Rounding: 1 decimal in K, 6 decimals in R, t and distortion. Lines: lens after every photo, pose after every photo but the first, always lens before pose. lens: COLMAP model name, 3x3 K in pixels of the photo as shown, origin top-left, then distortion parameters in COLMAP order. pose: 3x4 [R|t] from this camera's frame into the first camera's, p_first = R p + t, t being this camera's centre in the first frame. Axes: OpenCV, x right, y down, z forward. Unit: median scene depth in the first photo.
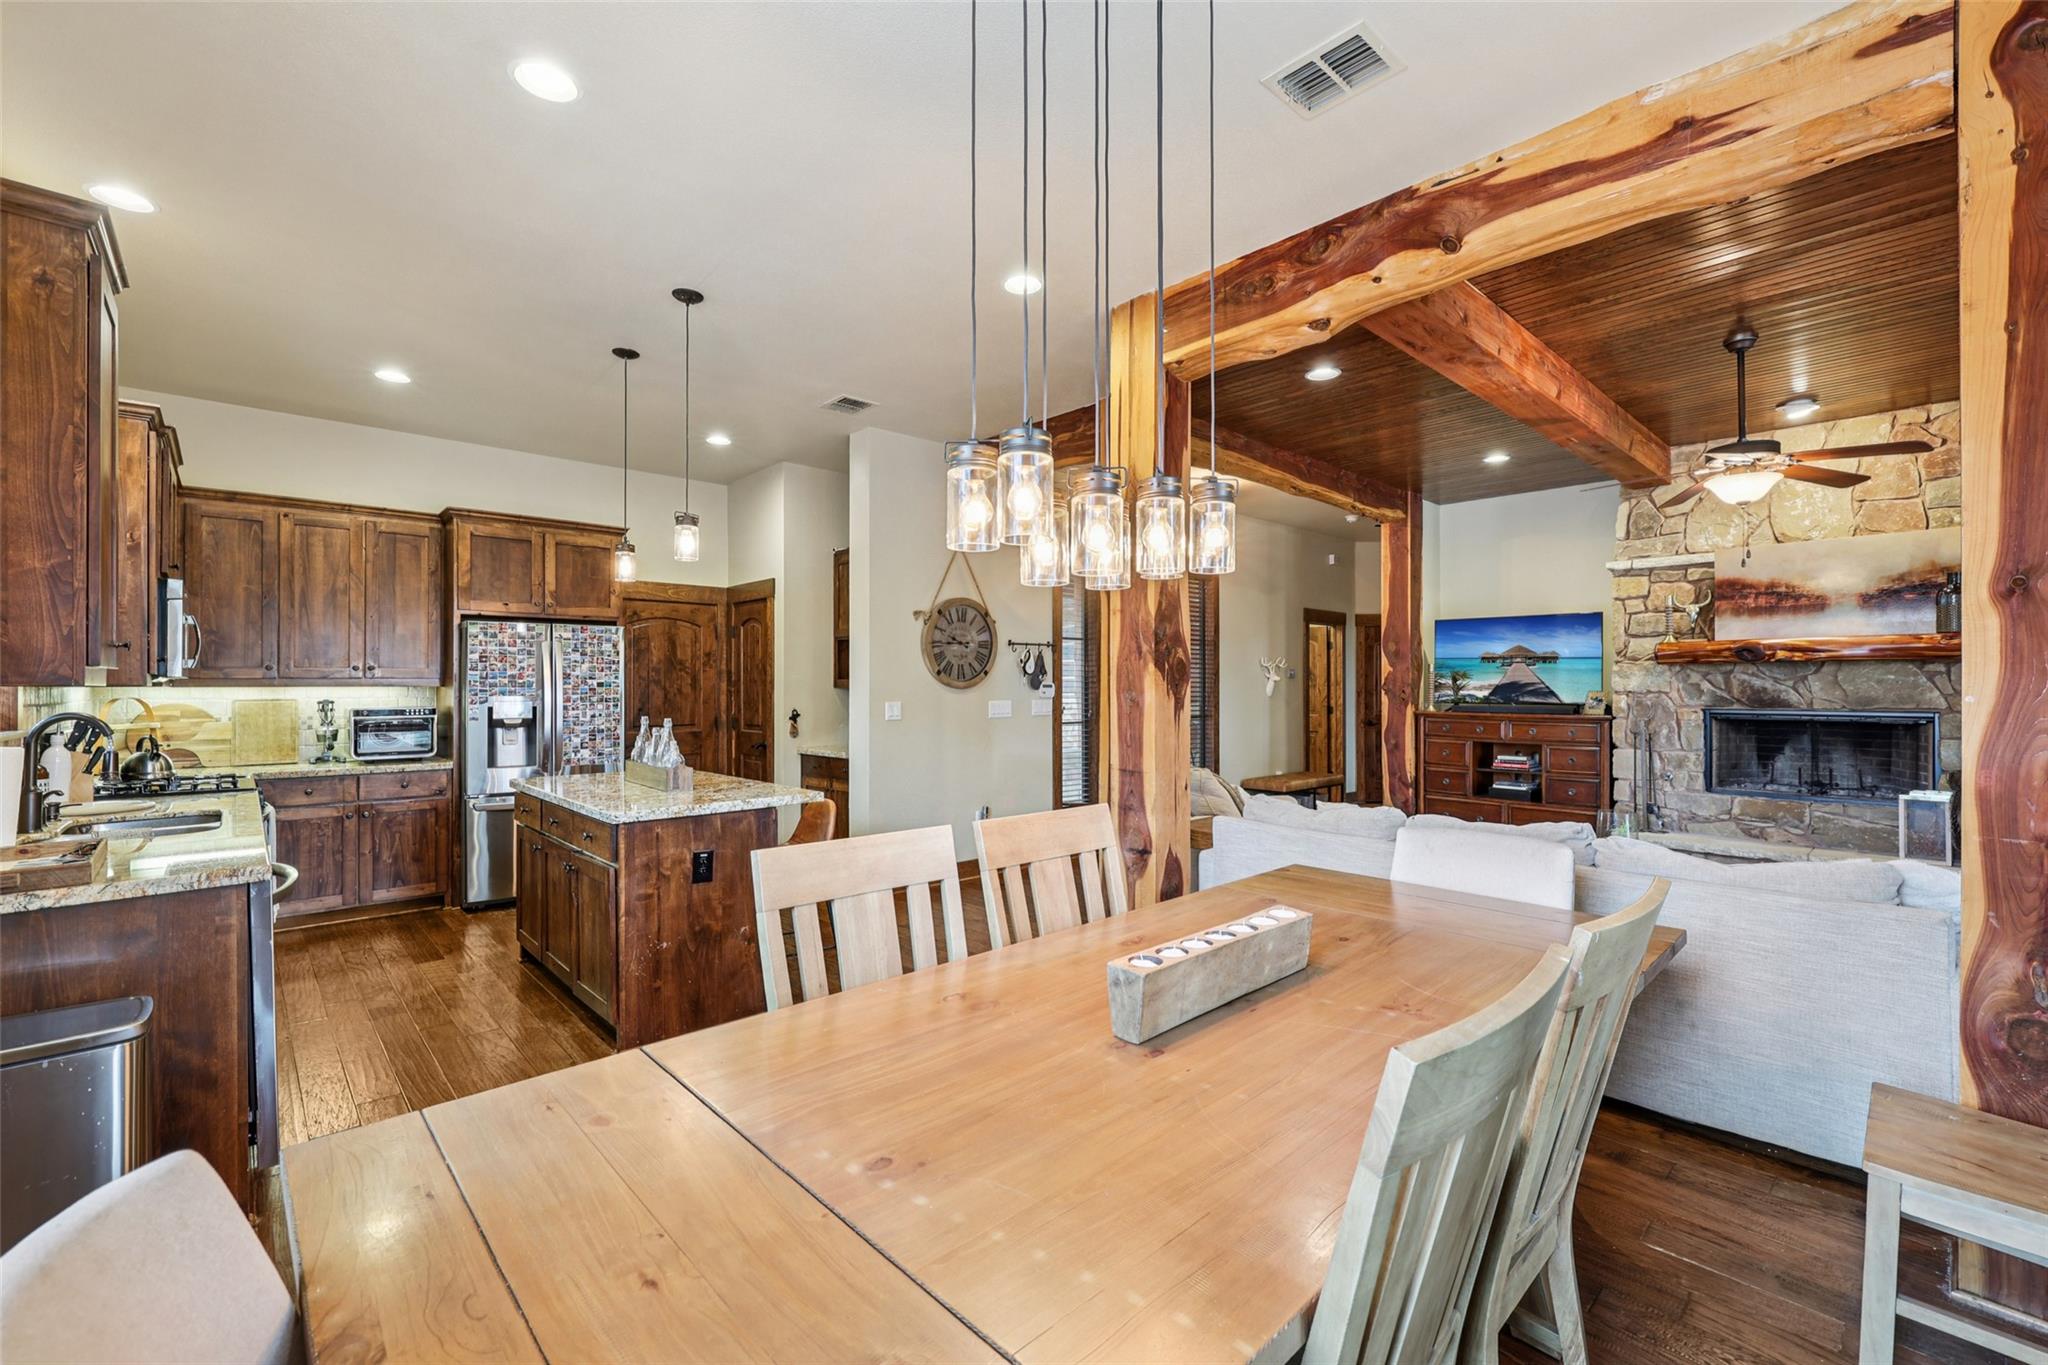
lens RADIAL K [[859.2, 0, 1024.8], [0, 859.2, 679.2], [0, 0, 1]] dist [0.001686, 0.000068]
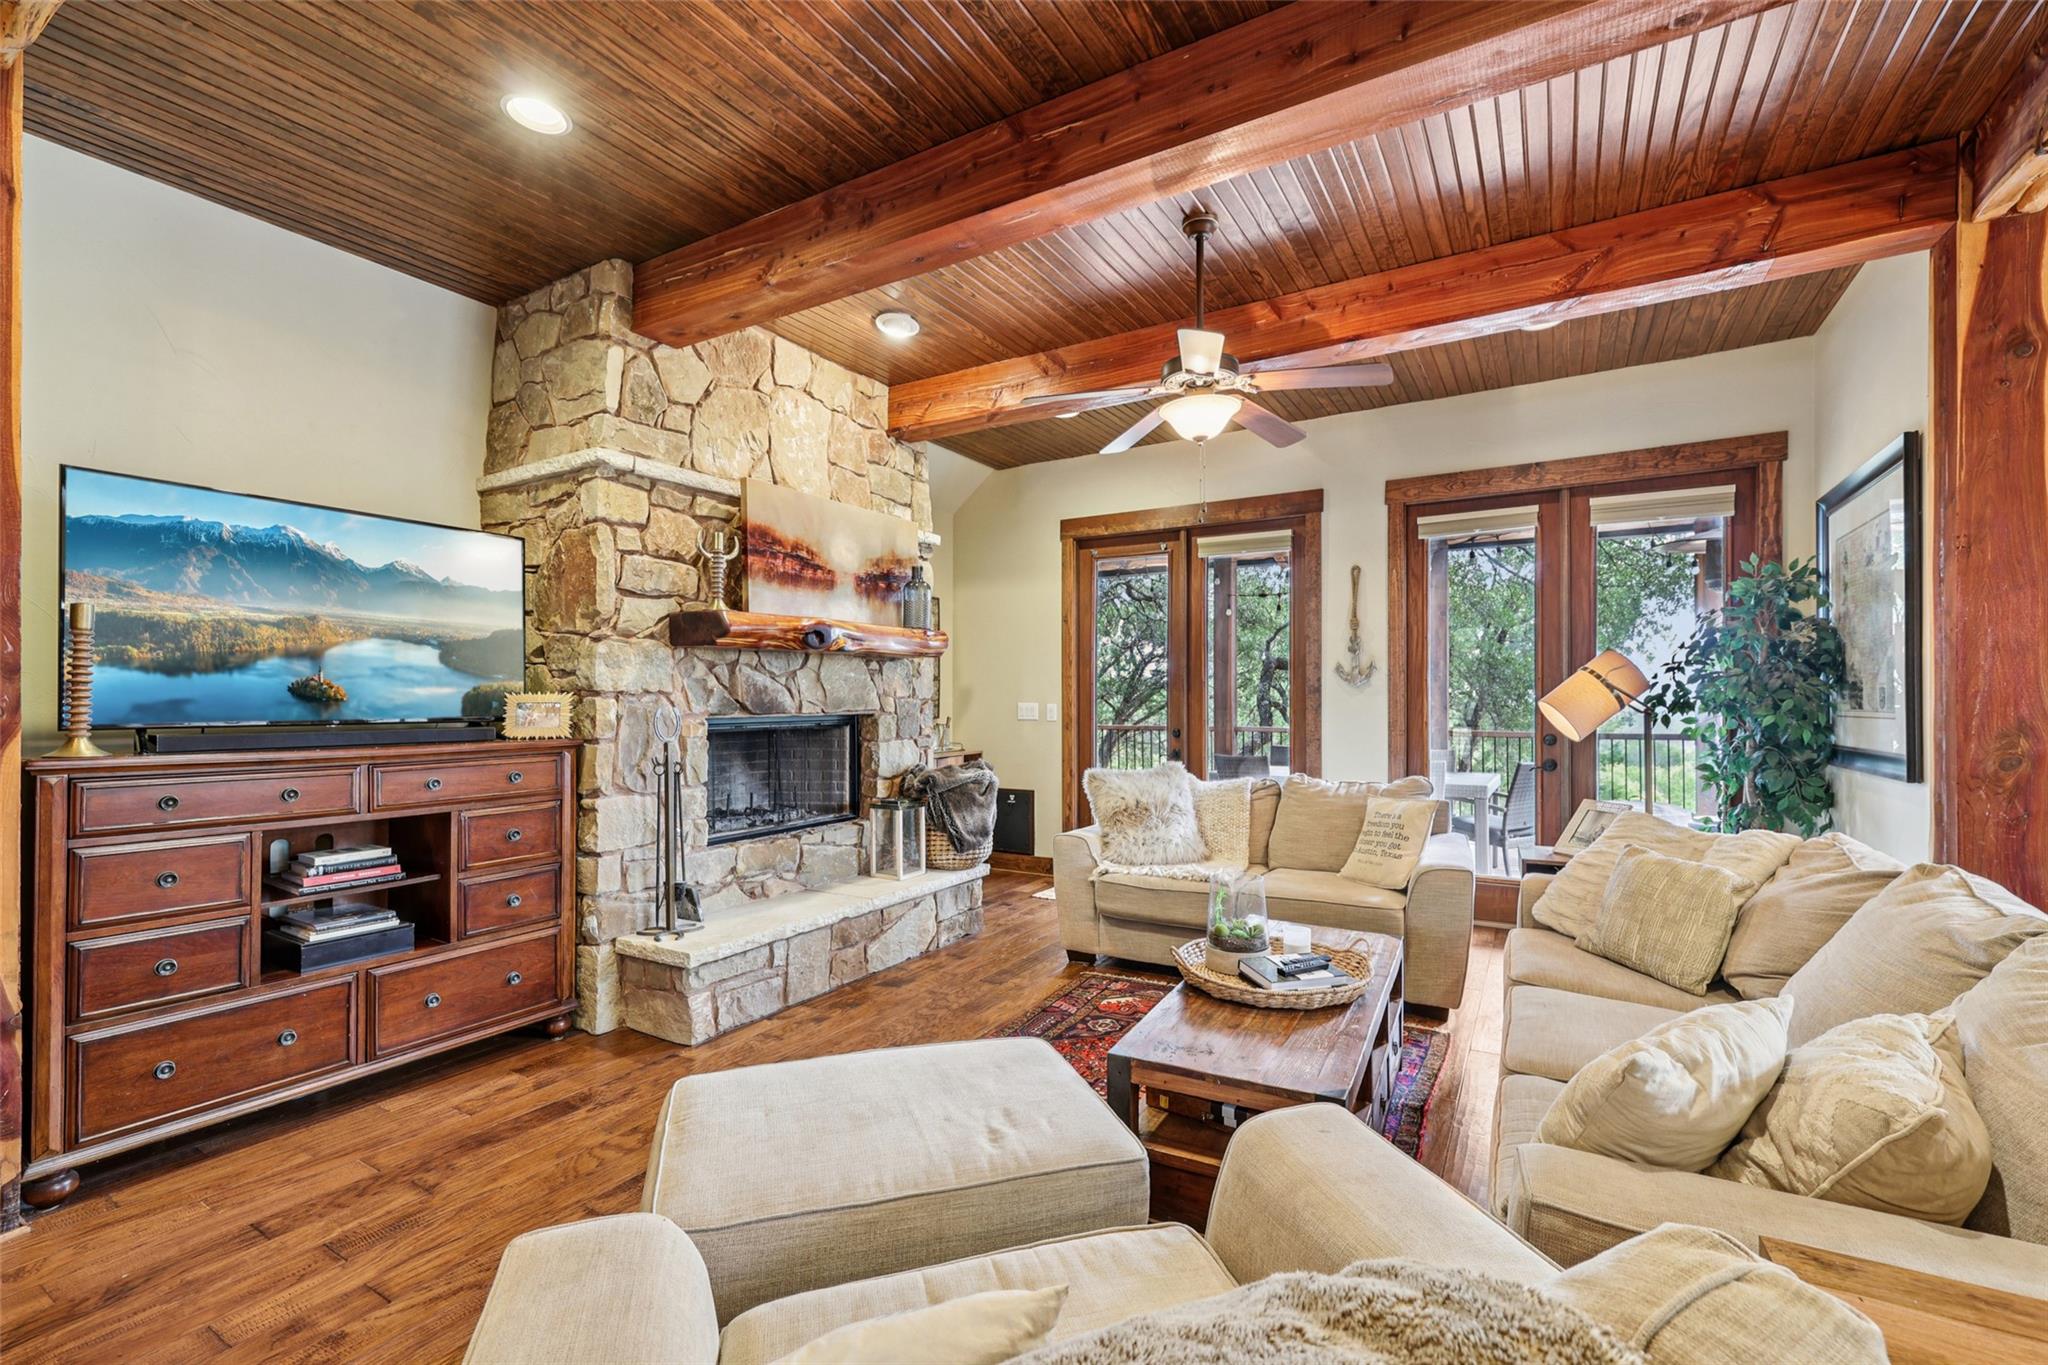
lens RADIAL K [[874.1, 0, 1038.6], [0, 874.1, 696.0], [0, 0, 1]] dist [0.008876, 0.000213]
pose [[-0.287733, 0.001369, 0.957710, 0.100941], [-0.001893, 0.999996, -0.001999, 0.019991], [-0.957709, -0.002388, -0.287729, 1.049590]]
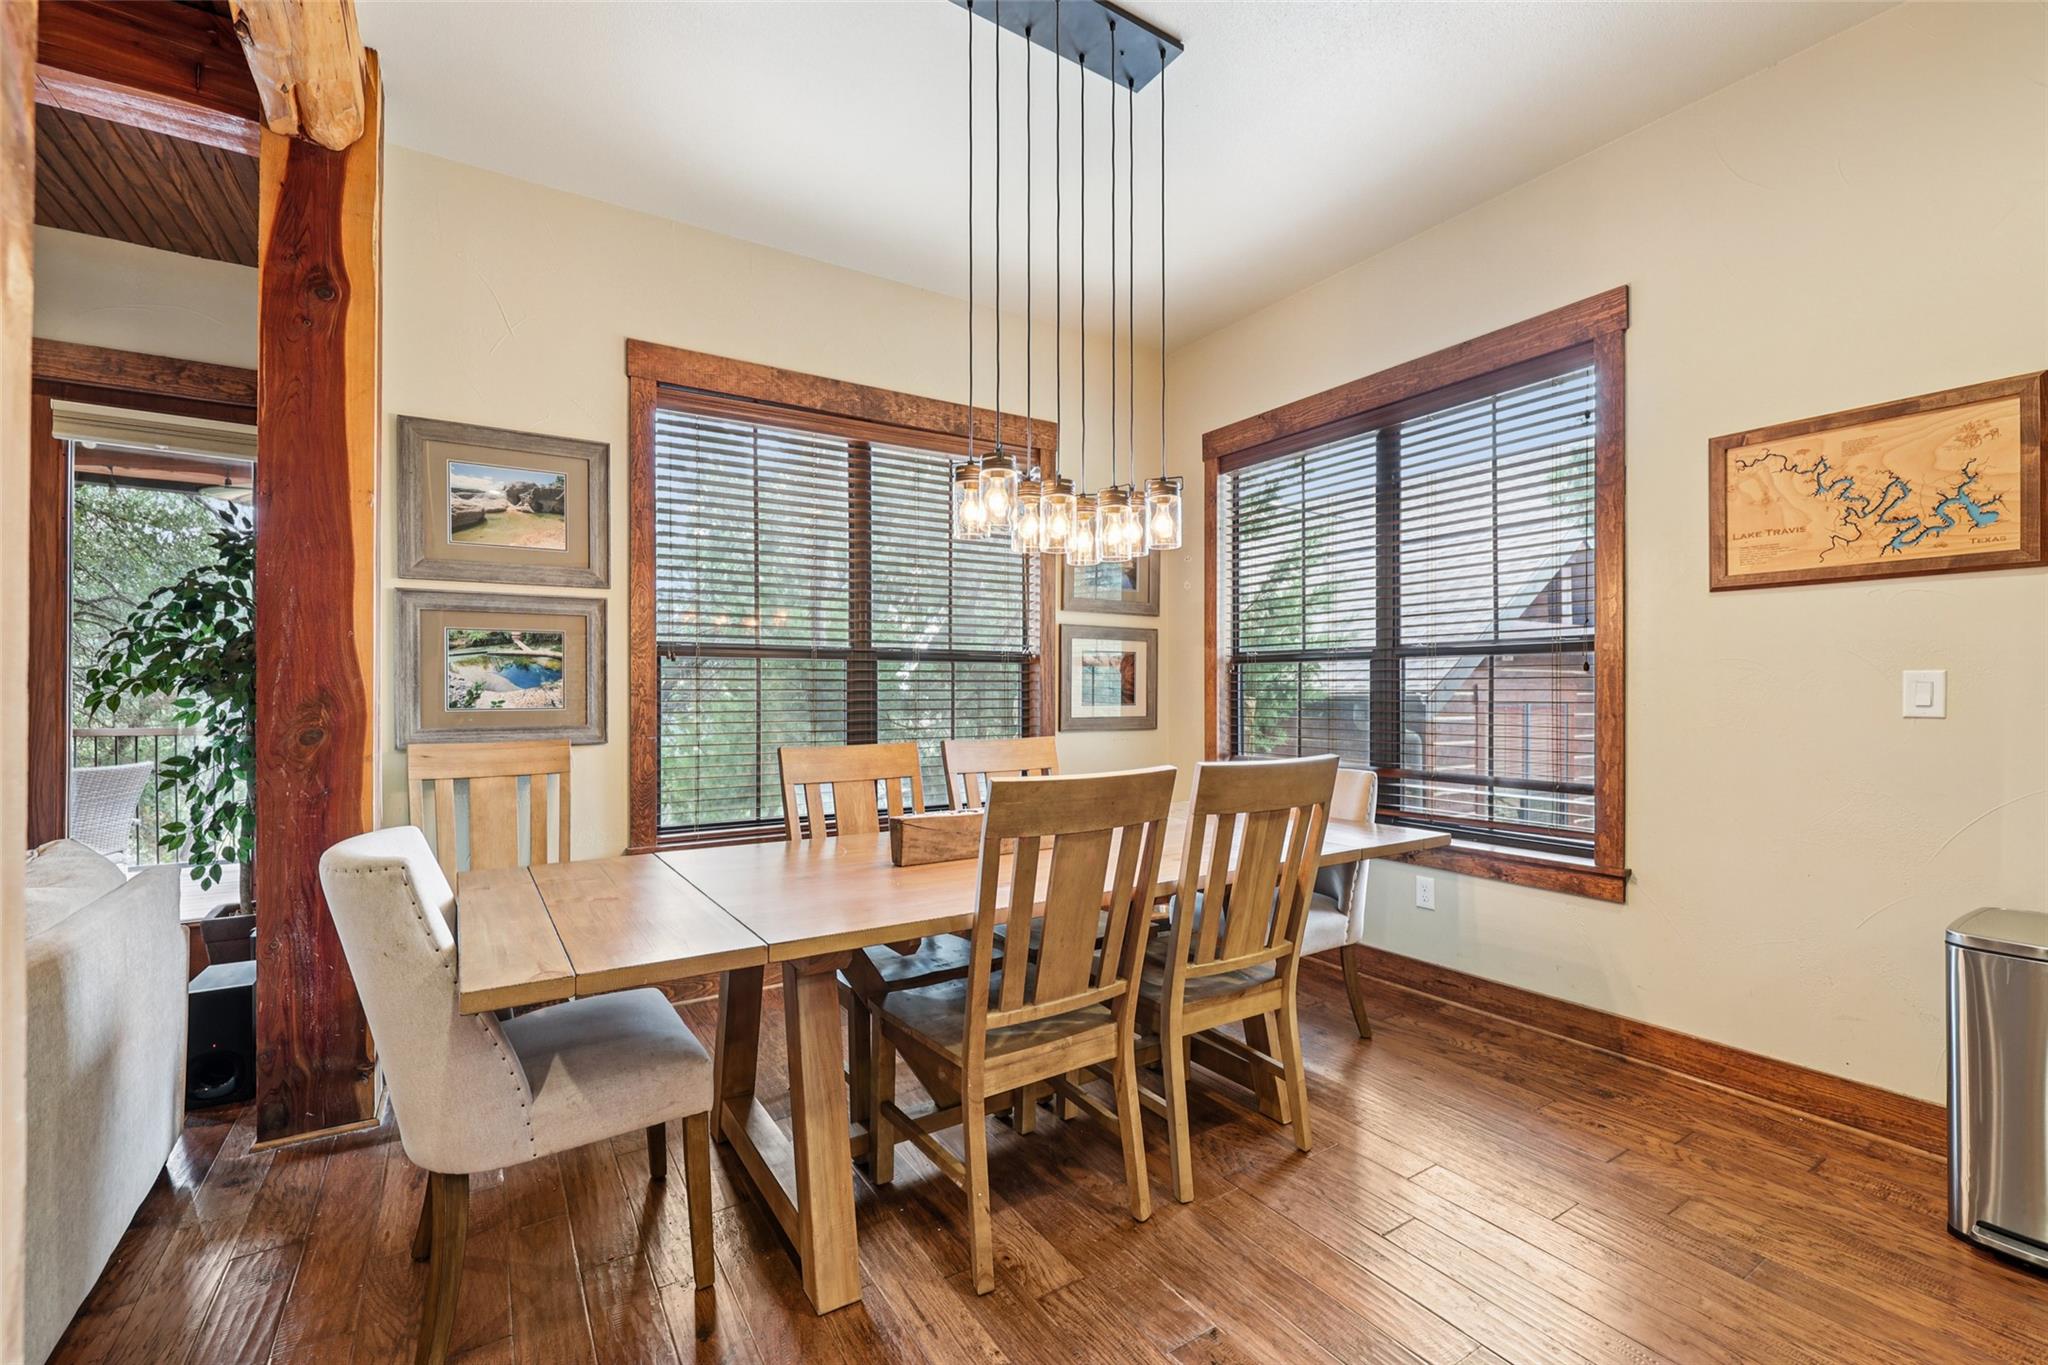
lens RADIAL K [[867.4, 0, 1025.0], [0, 867.4, 686.1], [0, 0, 1]] dist [0.001164, 0.000417]
pose [[-0.984223, 0.002003, 0.176921, -0.022926], [-0.000296, 0.999916, -0.012962, 0.035525], [-0.176933, -0.012810, -0.984140, 0.759167]]
